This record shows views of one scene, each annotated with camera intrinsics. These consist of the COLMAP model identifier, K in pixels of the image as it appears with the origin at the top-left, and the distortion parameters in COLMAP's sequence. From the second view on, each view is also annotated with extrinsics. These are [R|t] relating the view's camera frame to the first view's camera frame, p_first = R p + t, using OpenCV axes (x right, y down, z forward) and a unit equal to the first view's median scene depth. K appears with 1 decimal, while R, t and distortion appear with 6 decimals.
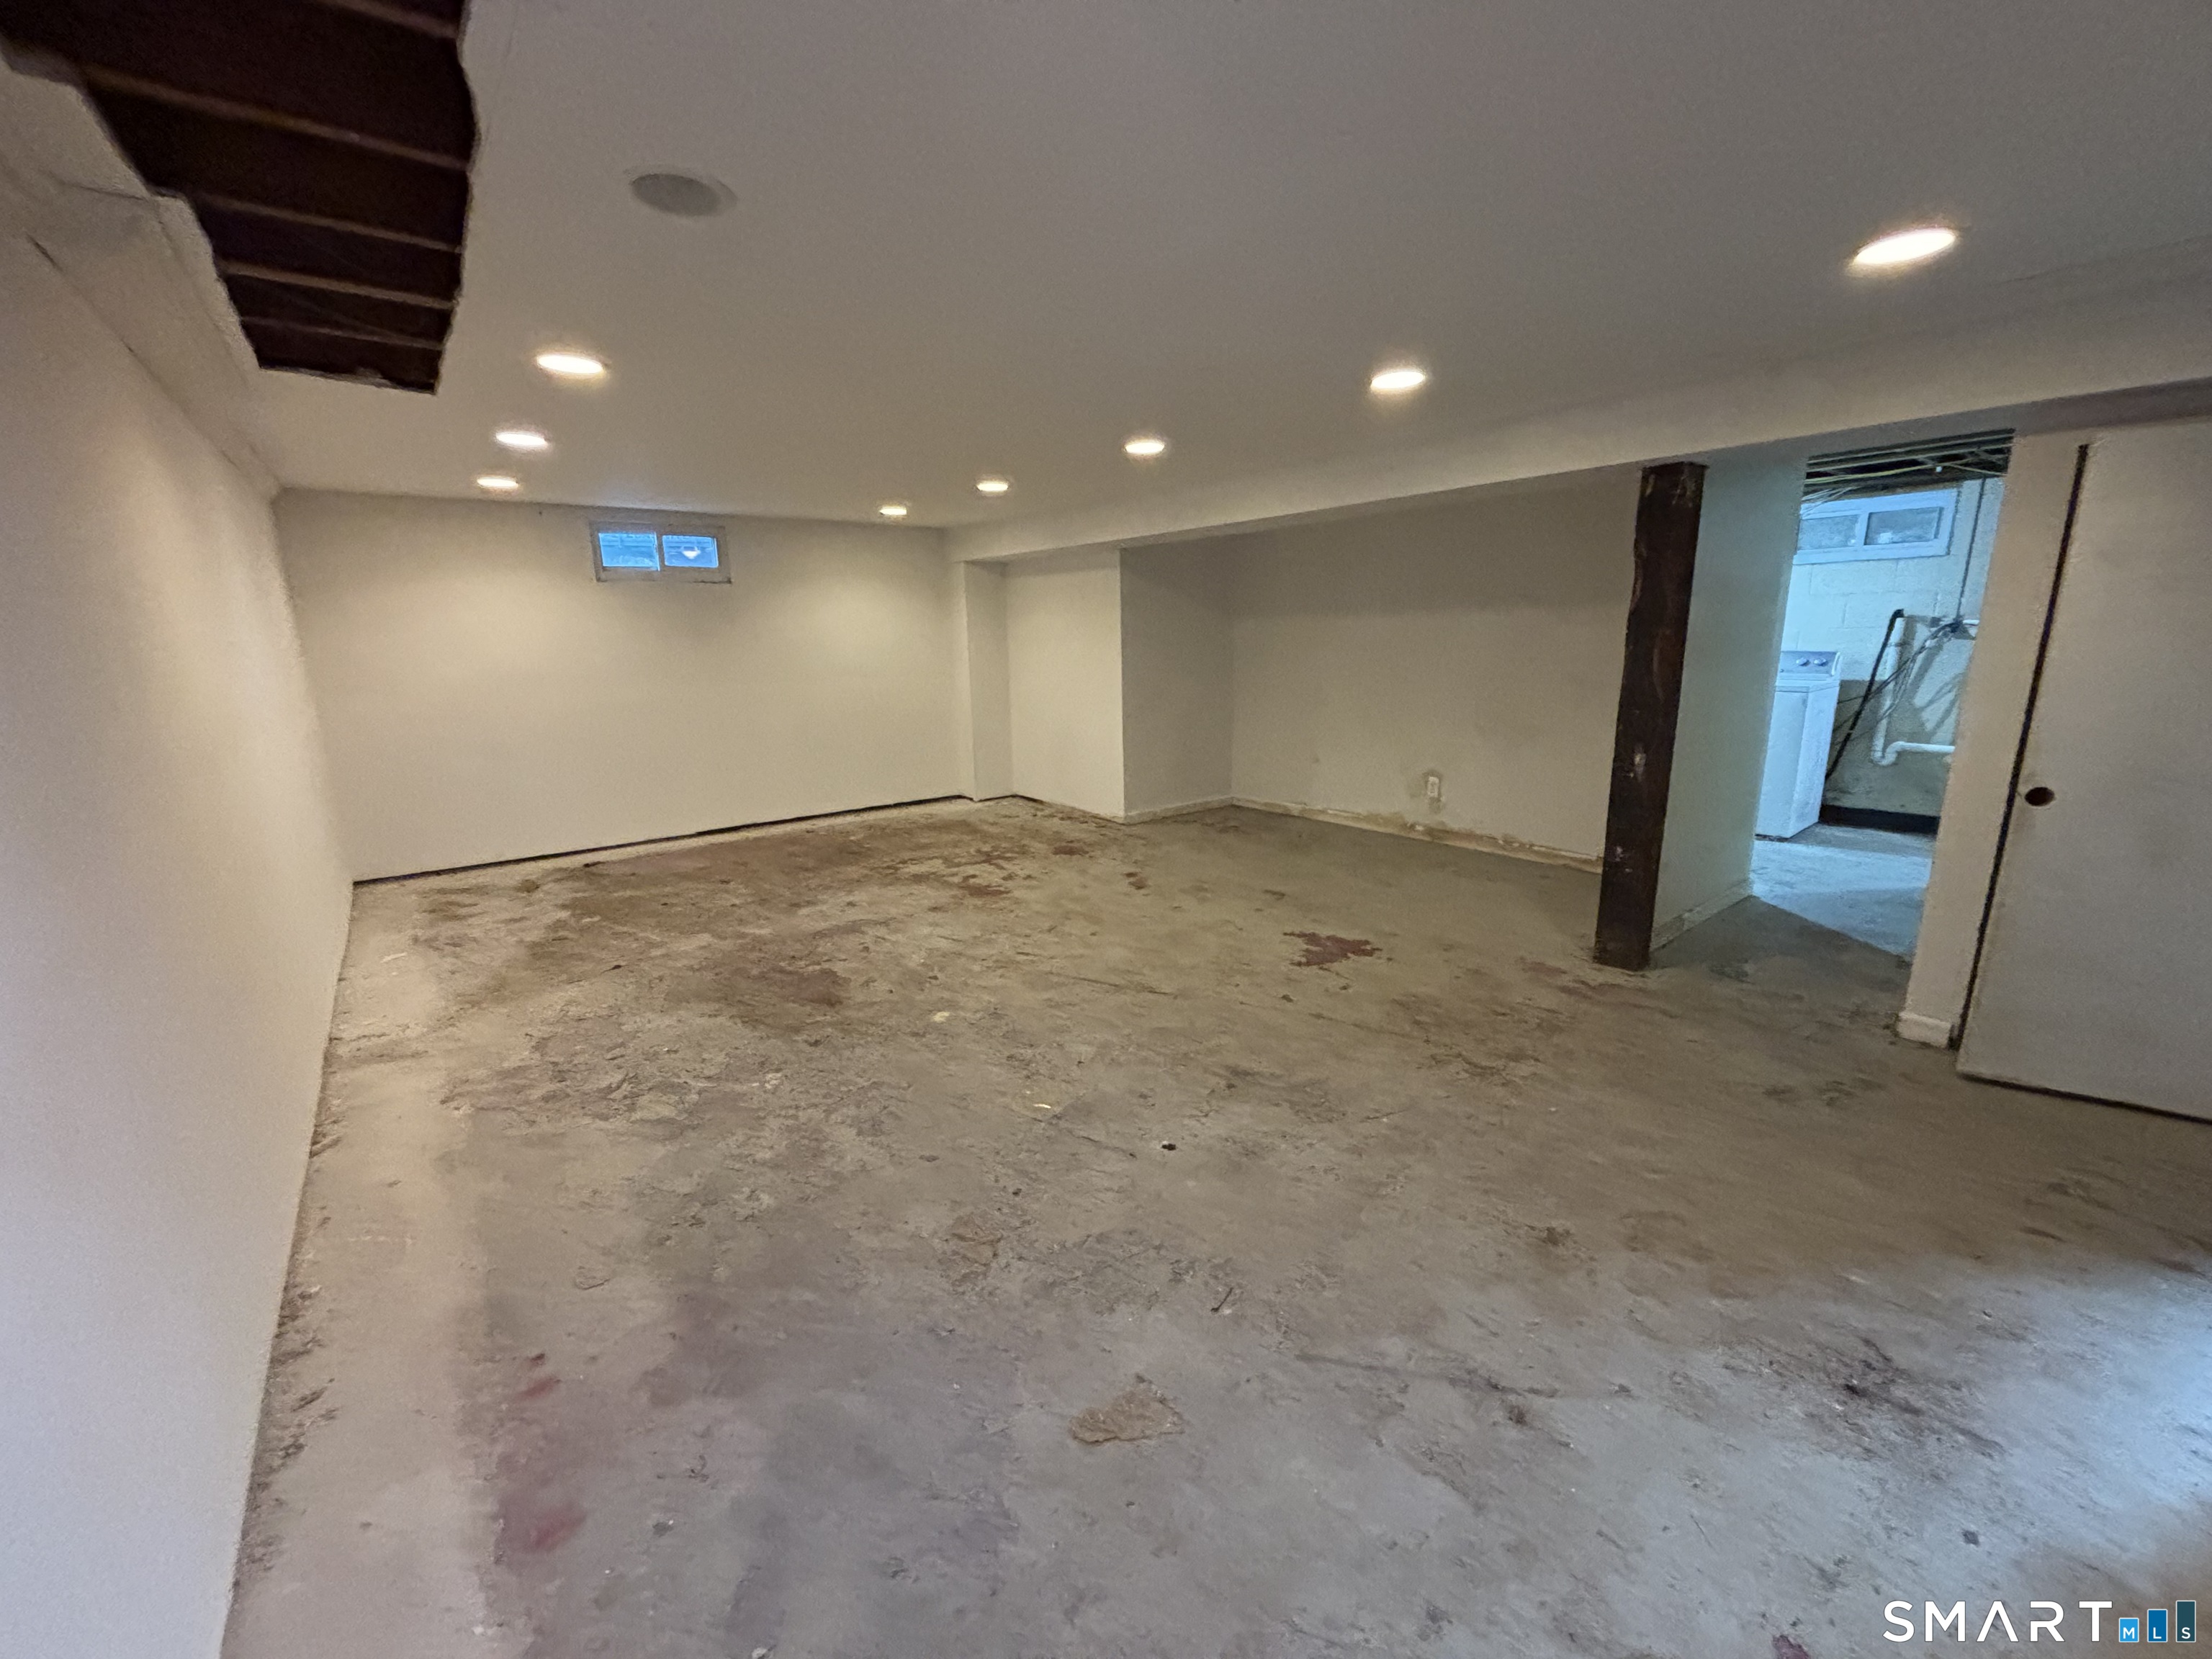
lens RADIAL K [[894.3, 0, 1110.0], [0, 894.3, 834.7], [0, 0, 1]] dist [0.000791, 0.001036]
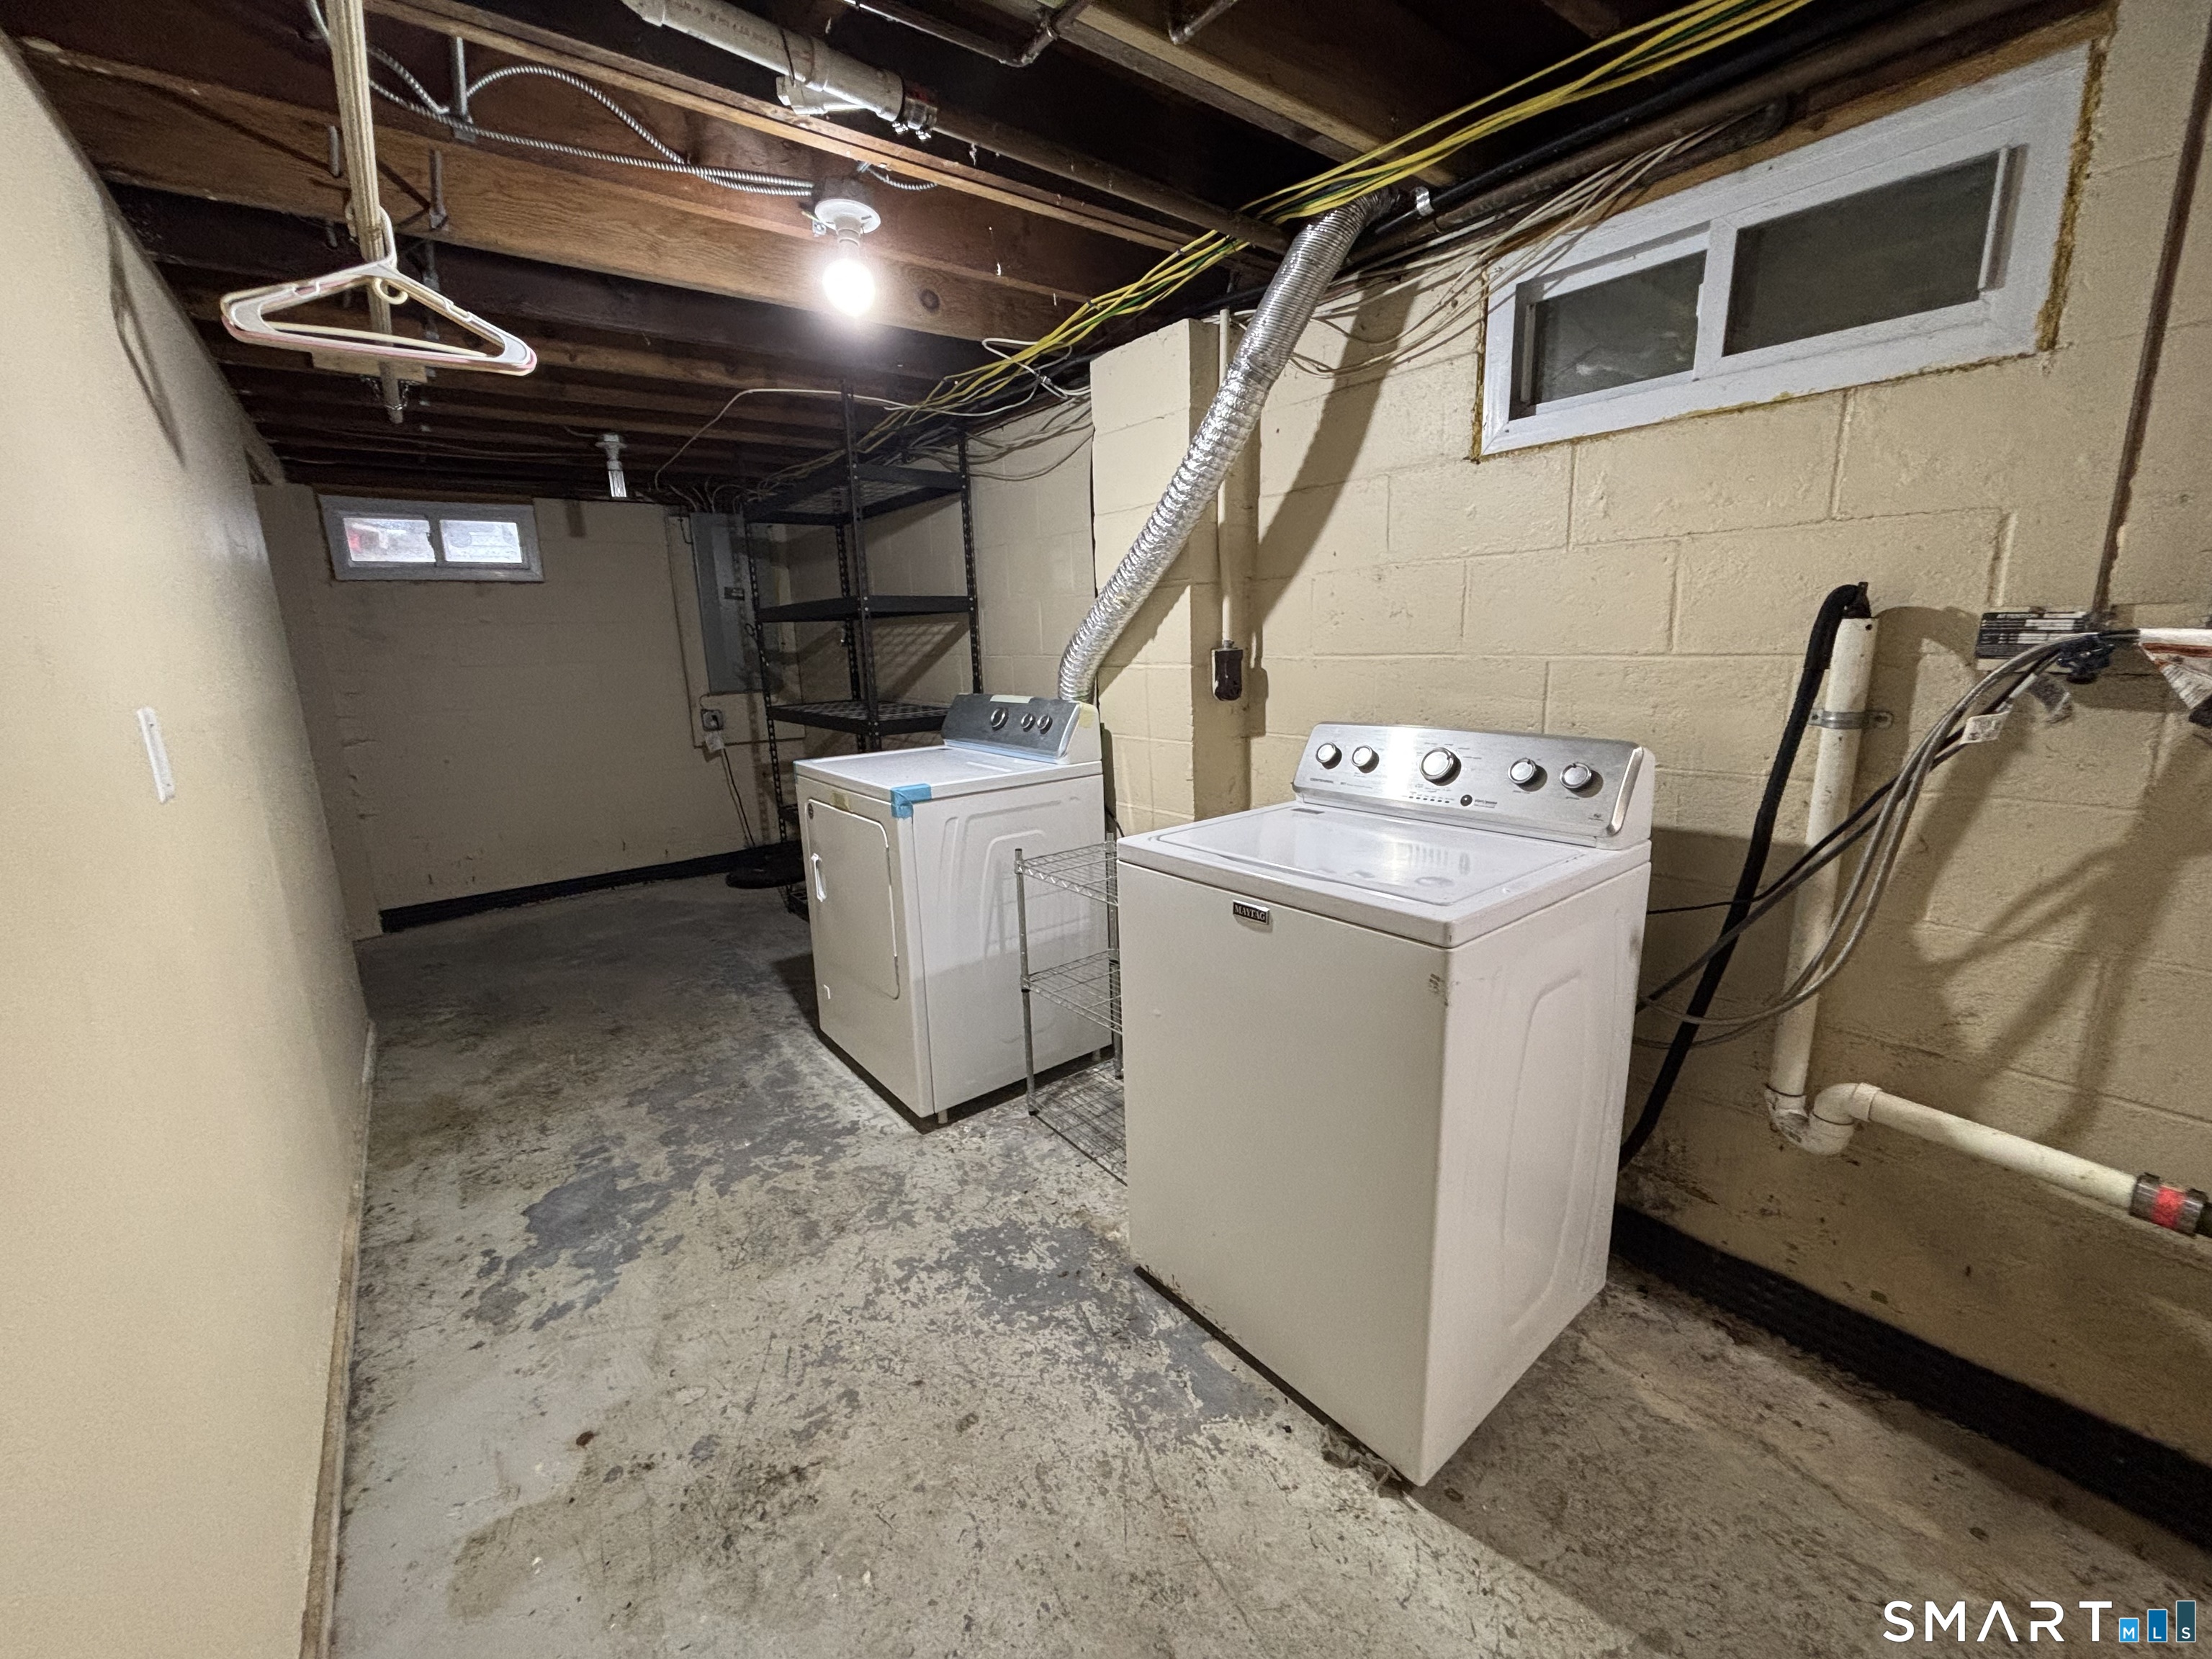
lens RADIAL K [[894.3, 0, 1110.0], [0, 894.3, 834.7], [0, 0, 1]] dist [0.000791, 0.001036]
pose [[0.999560, -0.012331, -0.026969, 0.669794], [0.012388, 0.999921, 0.001967, -0.181758], [0.026942, -0.002300, 0.999634, 0.732207]]
